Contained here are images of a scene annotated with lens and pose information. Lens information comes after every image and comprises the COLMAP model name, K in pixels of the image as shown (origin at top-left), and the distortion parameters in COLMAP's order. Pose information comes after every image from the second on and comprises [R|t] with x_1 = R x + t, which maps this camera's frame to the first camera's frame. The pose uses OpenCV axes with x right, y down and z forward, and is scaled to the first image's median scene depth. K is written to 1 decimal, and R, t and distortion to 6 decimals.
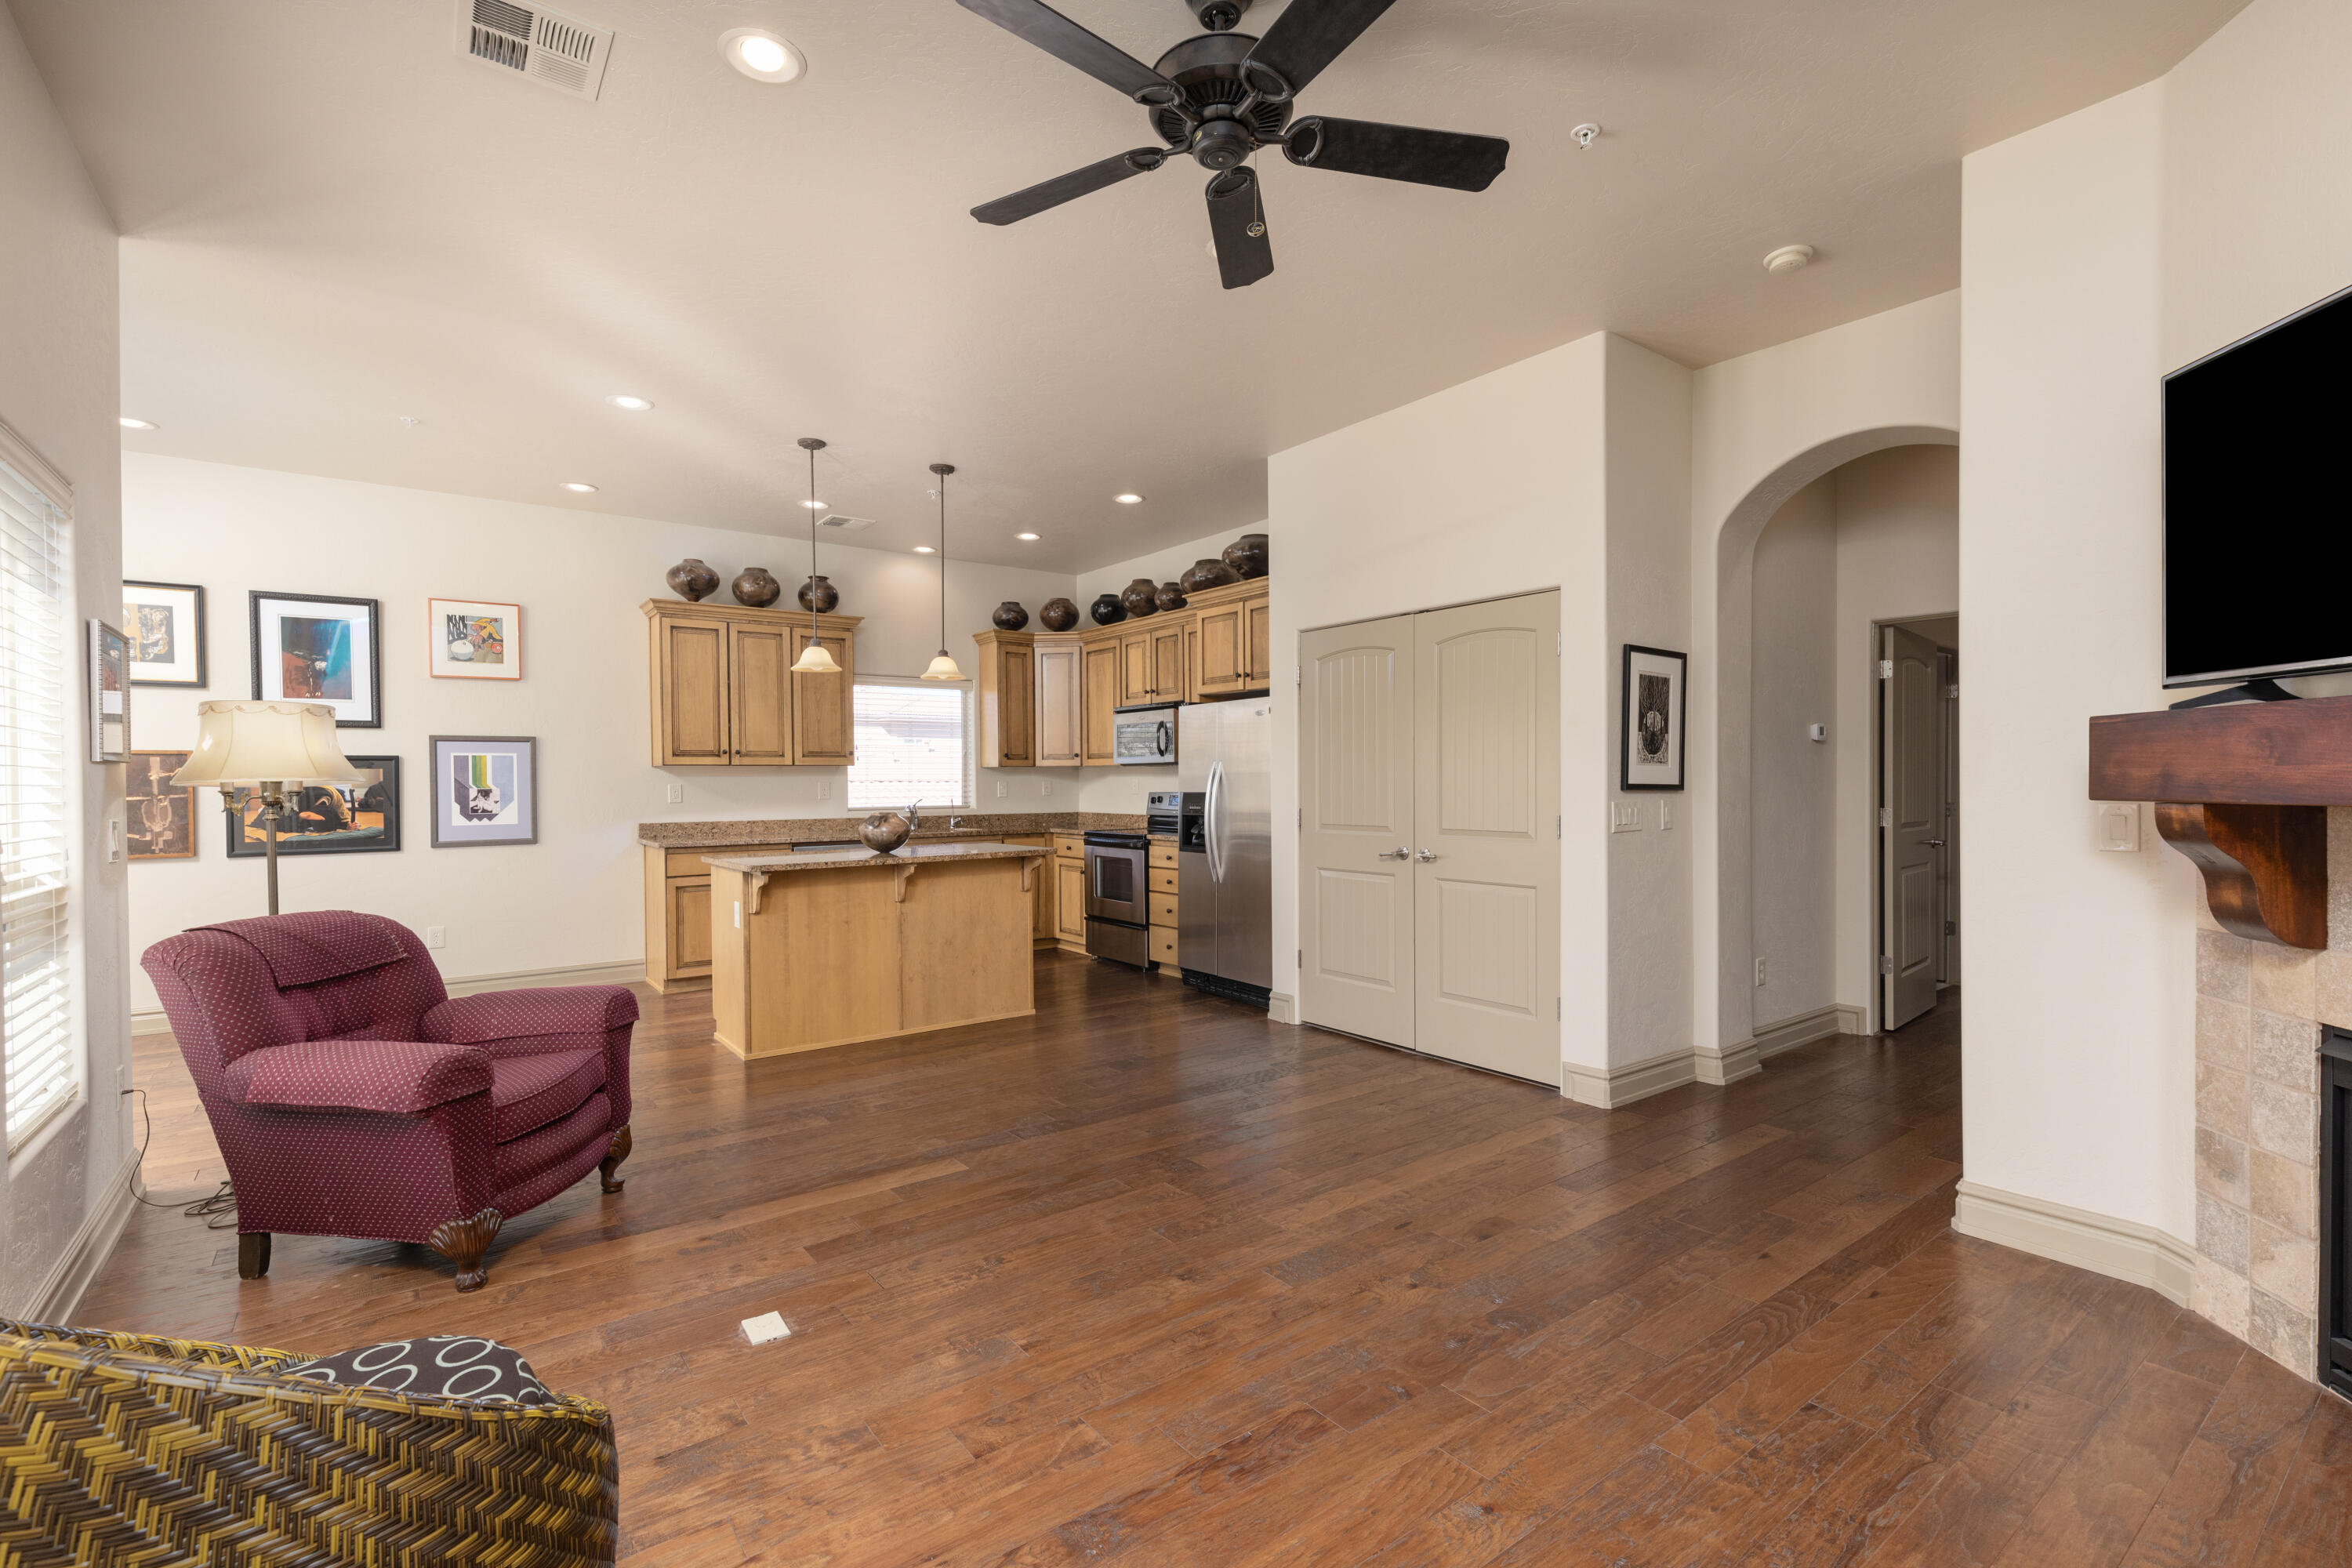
lens RADIAL K [[1057.5, 0, 1162.6], [0, 1057.5, 794.6], [0, 0, 1]] dist [0.007819, -0.002178]
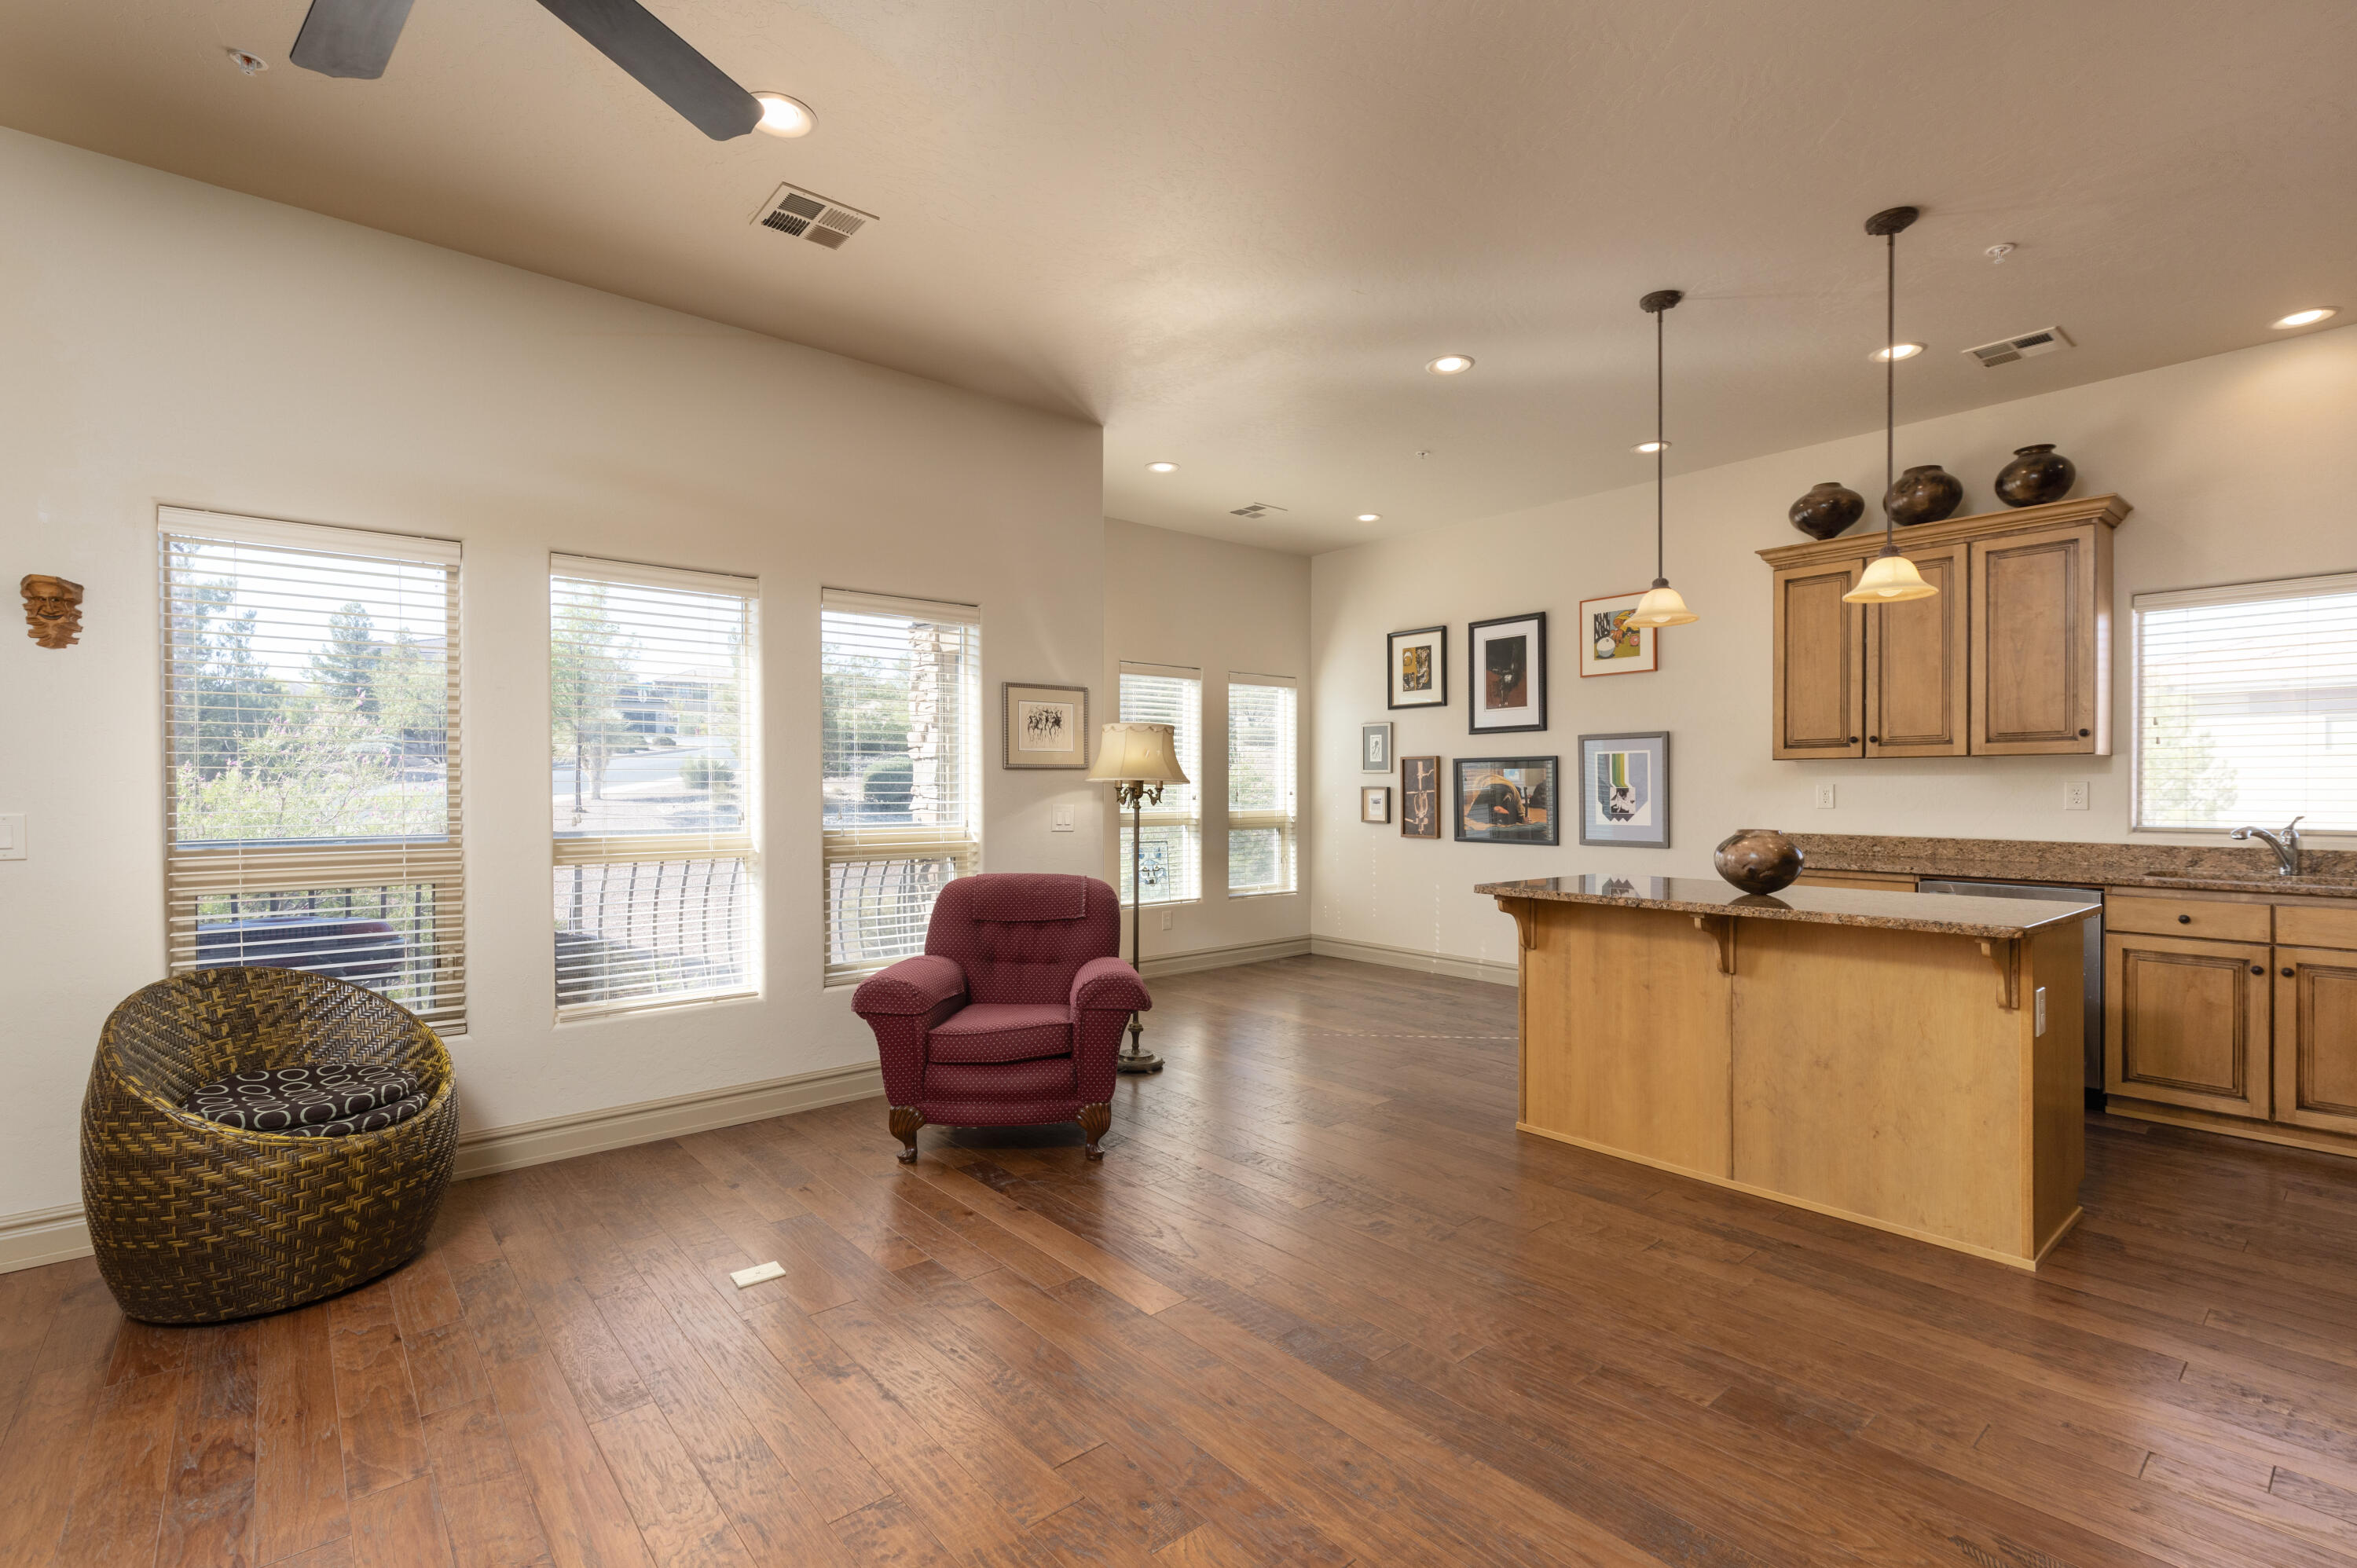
lens RADIAL K [[1059.7, 0, 1192.7], [0, 1059.7, 794.4], [0, 0, 1]] dist [0.007819, -0.002178]
pose [[0.075502, 0.014483, -0.997040, 0.294480], [-0.013664, 0.999816, 0.013488, -0.007109], [0.997052, 0.012605, 0.075686, 0.532894]]
